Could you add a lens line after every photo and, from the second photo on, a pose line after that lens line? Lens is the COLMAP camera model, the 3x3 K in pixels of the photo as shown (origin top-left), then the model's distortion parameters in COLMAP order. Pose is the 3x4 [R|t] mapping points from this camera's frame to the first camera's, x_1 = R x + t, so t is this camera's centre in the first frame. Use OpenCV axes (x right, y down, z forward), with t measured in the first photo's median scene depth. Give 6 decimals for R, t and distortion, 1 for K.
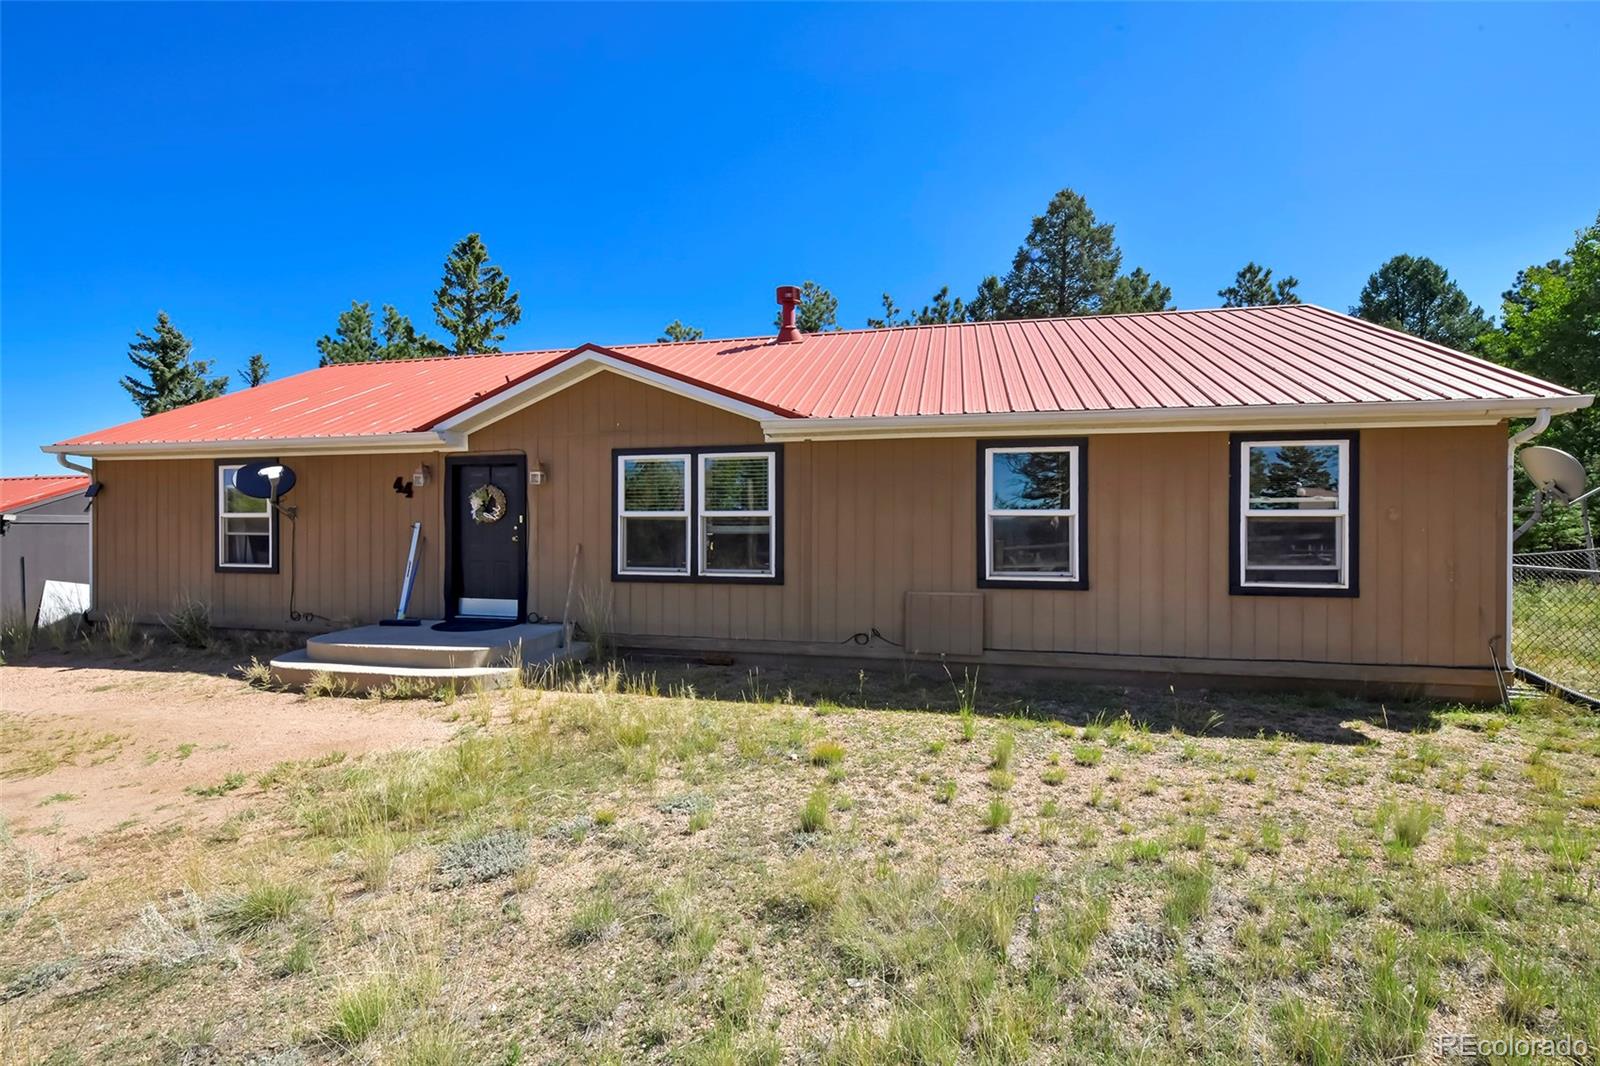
lens RADIAL K [[686.2, 0, 800.0], [0, 686.2, 533.0], [0, 0, 1]] dist [-0.009915, -0.000561]
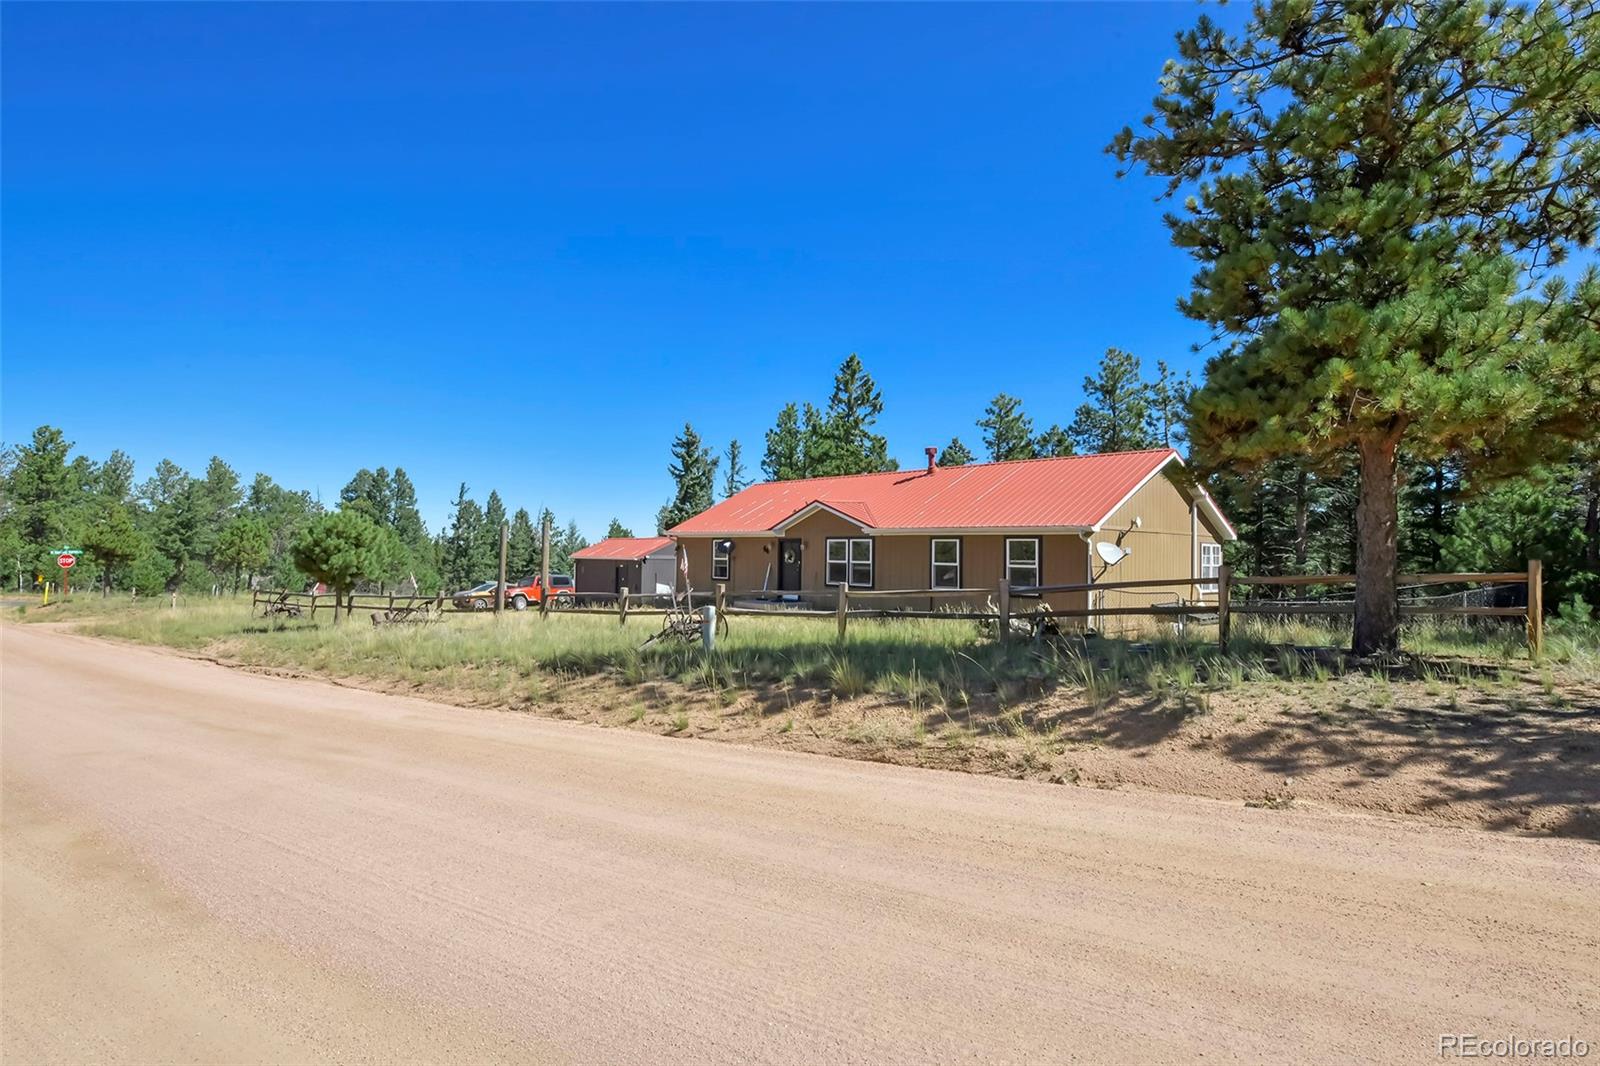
lens RADIAL K [[827.9, 0, 800.0], [0, 827.9, 533.0], [0, 0, 1]] dist [0.000128, -0.000004]
pose [[0.823884, -0.005155, -0.566735, 1.399391], [-0.012635, 0.999543, -0.027459, -0.044968], [0.566617, 0.029784, 0.823443, -1.634517]]
